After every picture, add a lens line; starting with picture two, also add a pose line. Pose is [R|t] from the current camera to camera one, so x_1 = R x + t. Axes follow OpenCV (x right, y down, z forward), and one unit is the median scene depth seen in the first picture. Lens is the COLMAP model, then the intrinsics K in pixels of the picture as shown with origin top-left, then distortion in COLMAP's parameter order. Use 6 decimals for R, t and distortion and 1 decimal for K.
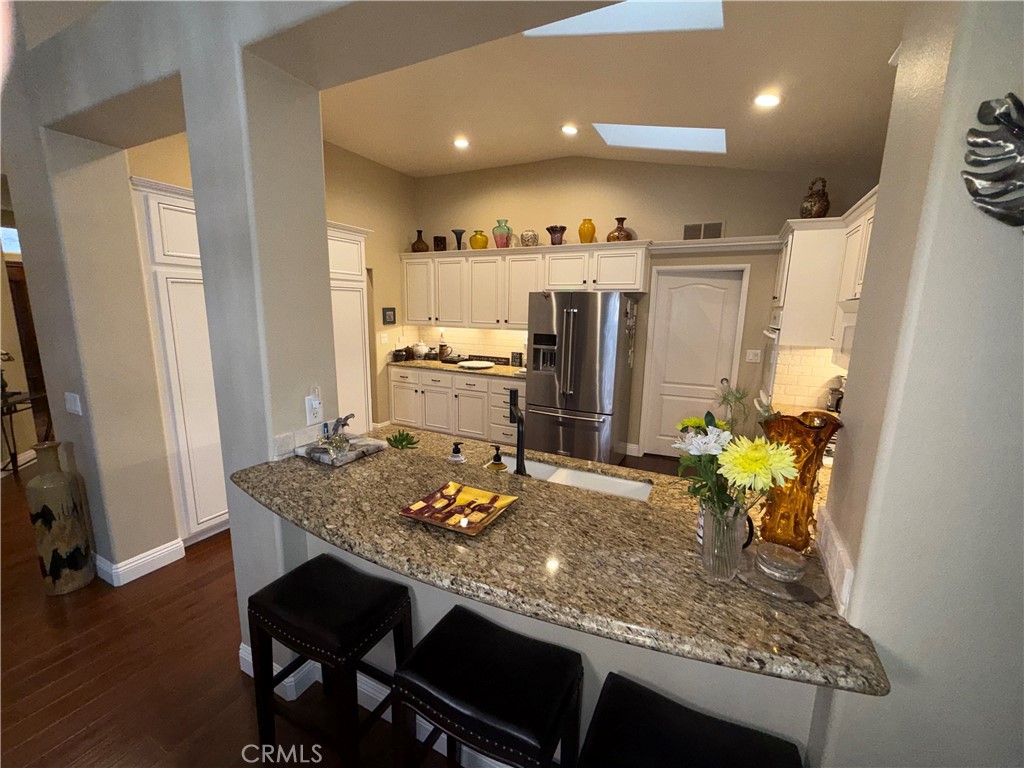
lens RADIAL K [[408.6, 0, 511.7], [0, 408.6, 386.4], [0, 0, 1]] dist [0.008746, -0.000396]
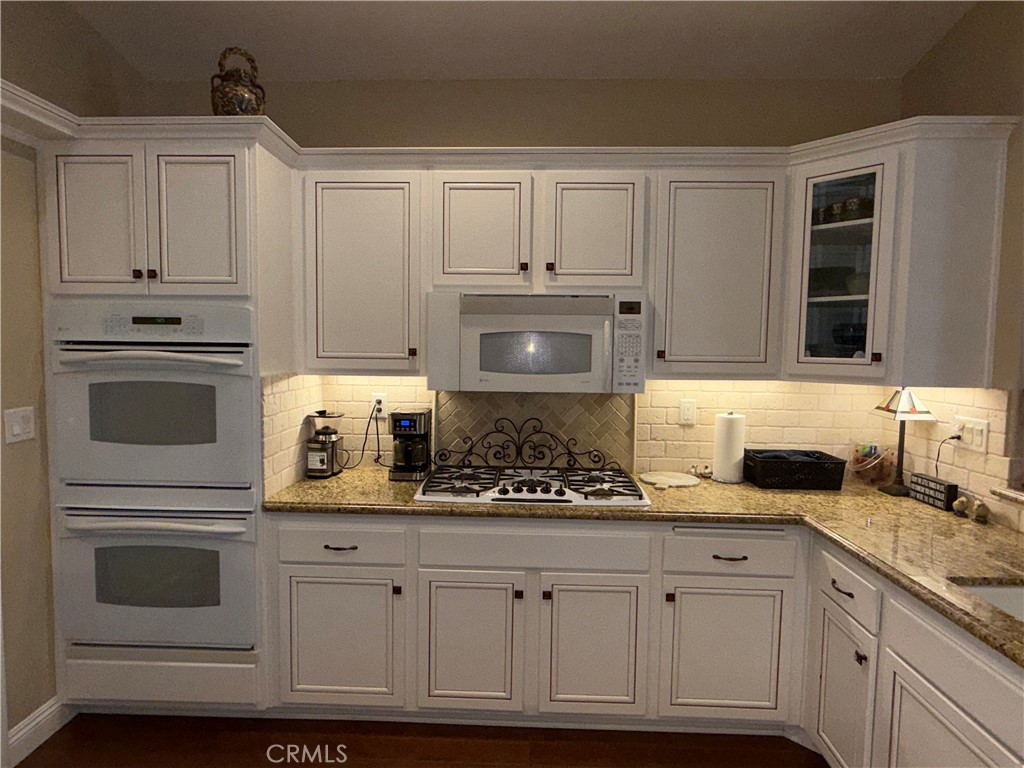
lens RADIAL K [[579.4, 0, 508.9], [0, 579.4, 385.4], [0, 0, 1]] dist [0.003047, 0.002272]
pose [[-0.416229, -0.090155, 0.904779, -0.056701], [0.142541, 0.976299, 0.162855, -0.118247], [-0.898018, 0.196753, -0.393513, 0.745409]]
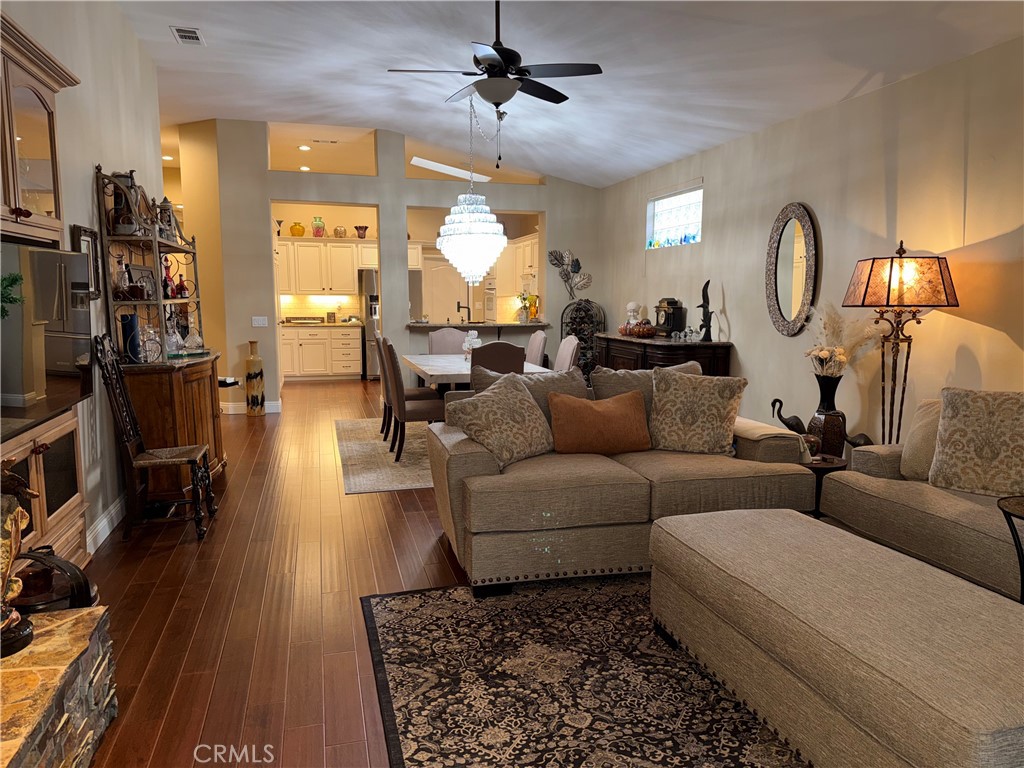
lens RADIAL K [[716.8, 0, 519.1], [0, 716.8, 391.5], [0, 0, 1]] dist [0.065100, -0.077202]
pose [[0.739409, -0.111300, 0.663993, -1.356539], [0.136681, 0.990519, 0.013828, 0.272115], [-0.659236, 0.080530, 0.747611, -1.397771]]
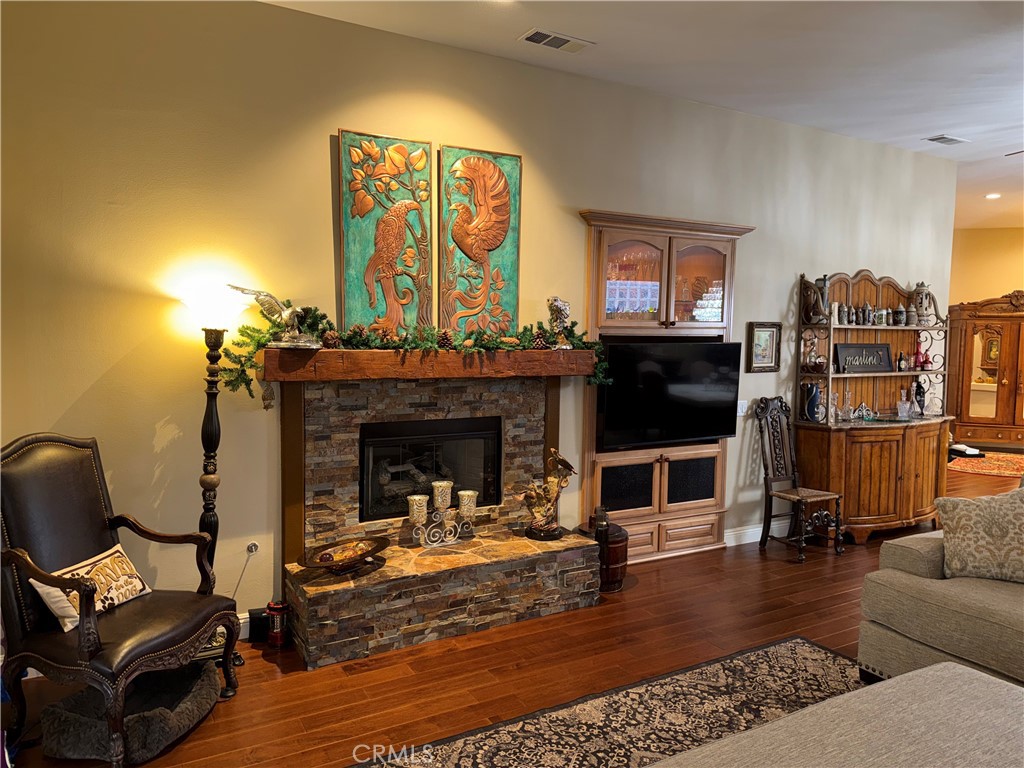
lens RADIAL K [[716.8, 0, 516.4], [0, 716.8, 380.9], [0, 0, 1]] dist [0.065100, -0.077202]
pose [[0.836573, 0.029201, -0.547076, -0.789404], [-0.097796, 0.990500, -0.096678, 0.282020], [0.539056, 0.134380, 0.831481, -1.697440]]
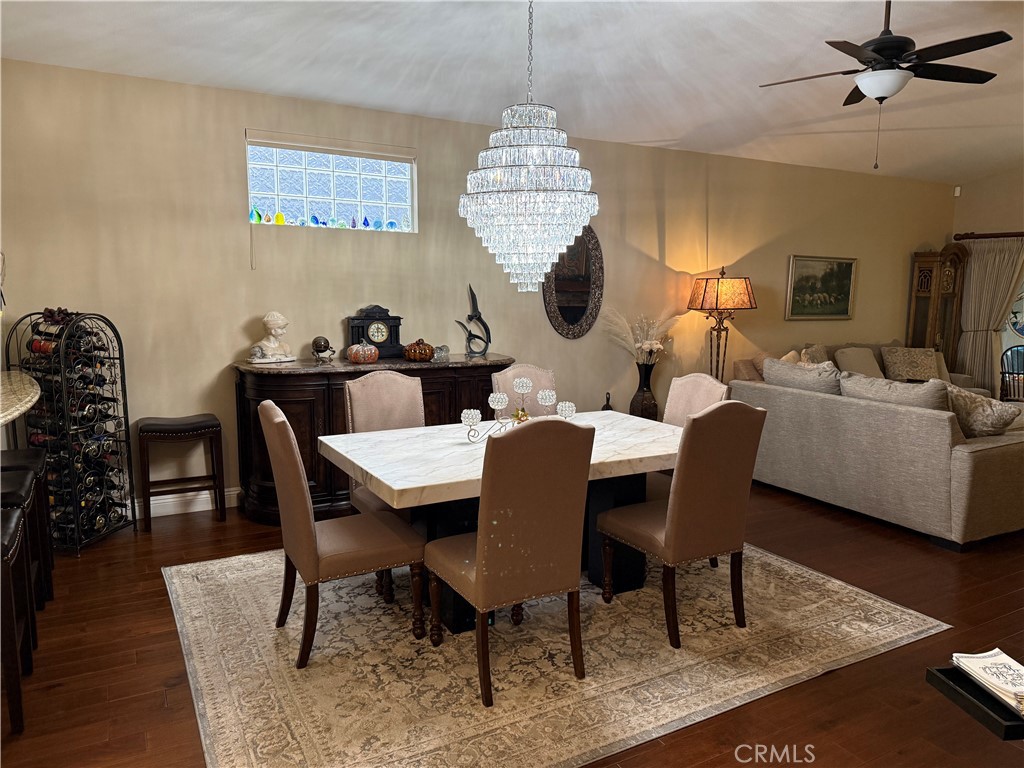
lens RADIAL K [[716.8, 0, 521.8], [0, 716.8, 390.4], [0, 0, 1]] dist [0.065100, -0.077202]
pose [[-0.833146, -0.108139, 0.542378, -0.812088], [0.070767, 0.951791, 0.298473, -0.079887], [-0.548507, 0.287054, -0.785328, 0.471884]]
